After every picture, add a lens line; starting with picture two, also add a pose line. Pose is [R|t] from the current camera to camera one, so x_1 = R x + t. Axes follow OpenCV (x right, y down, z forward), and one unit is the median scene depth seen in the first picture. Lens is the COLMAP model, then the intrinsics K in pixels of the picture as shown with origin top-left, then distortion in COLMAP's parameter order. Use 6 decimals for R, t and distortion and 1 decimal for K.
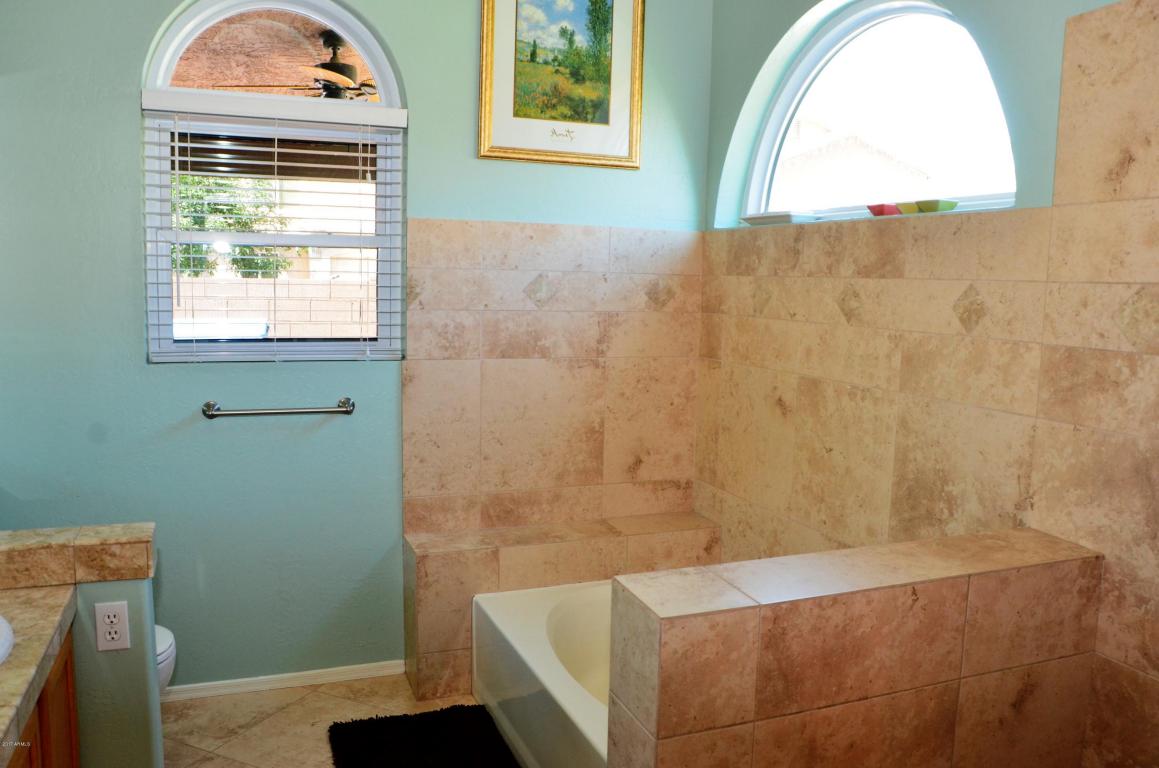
lens RADIAL K [[907.4, 0, 589.0], [0, 907.4, 401.9], [0, 0, 1]] dist [-0.162798, 0.135557]
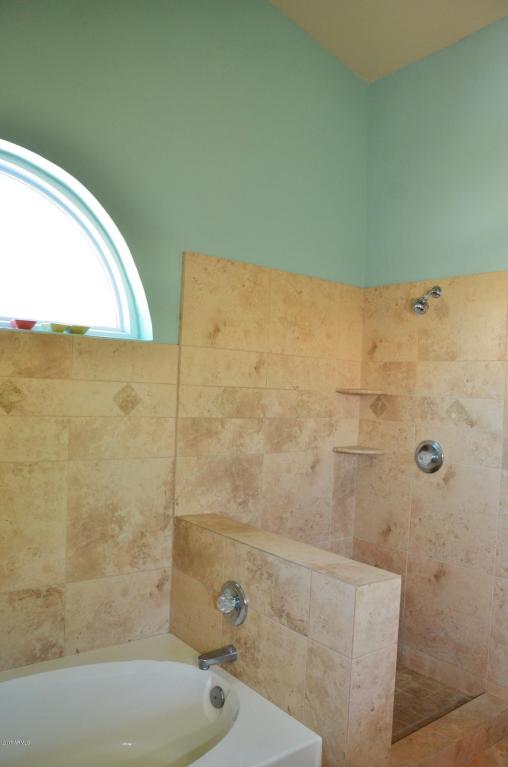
lens RADIAL K [[589.7, 0, 254.0], [0, 589.7, 383.5], [0, 0, 1]] dist [-0.157653, 0.117363]
pose [[-0.271282, -0.023369, 0.962216, -0.628460], [0.079289, 0.995765, 0.046539, -0.156883], [-0.959228, 0.088918, -0.268280, 0.999854]]
